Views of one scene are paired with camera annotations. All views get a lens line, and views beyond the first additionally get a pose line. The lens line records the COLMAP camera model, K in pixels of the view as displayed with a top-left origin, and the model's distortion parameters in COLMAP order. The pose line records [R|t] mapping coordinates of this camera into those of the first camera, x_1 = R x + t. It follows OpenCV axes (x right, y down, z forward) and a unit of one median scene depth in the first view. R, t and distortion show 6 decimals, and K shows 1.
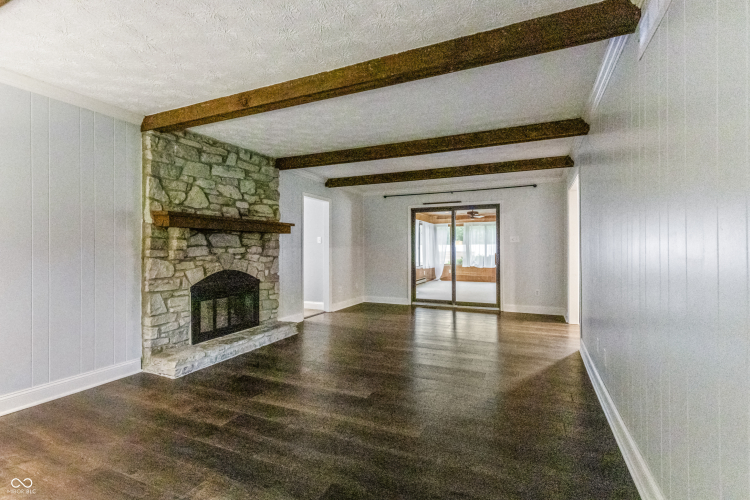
lens RADIAL K [[339.9, 0, 372.9], [0, 339.9, 248.6], [0, 0, 1]] dist [0.008882, -0.001333]
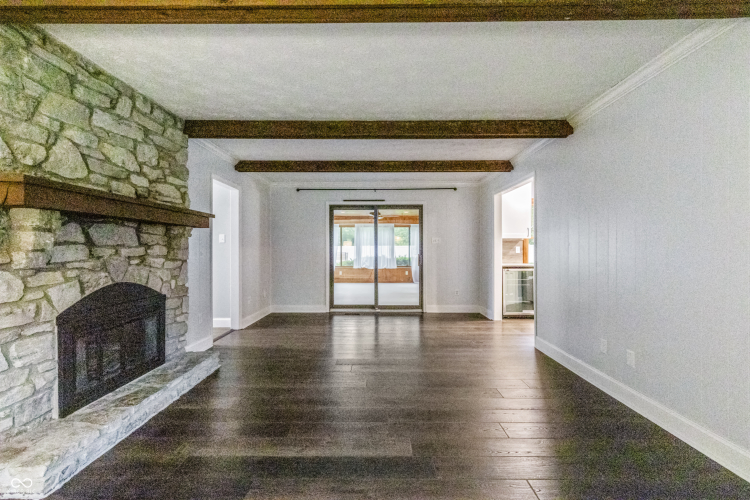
lens RADIAL K [[339.9, 0, 376.0], [0, 339.9, 251.6], [0, 0, 1]] dist [0.008882, -0.001333]
pose [[0.916363, 0.000232, 0.400348, -0.218942], [-0.002225, 0.999987, 0.004513, 0.001449], [-0.400342, -0.005026, 0.916352, 0.213837]]
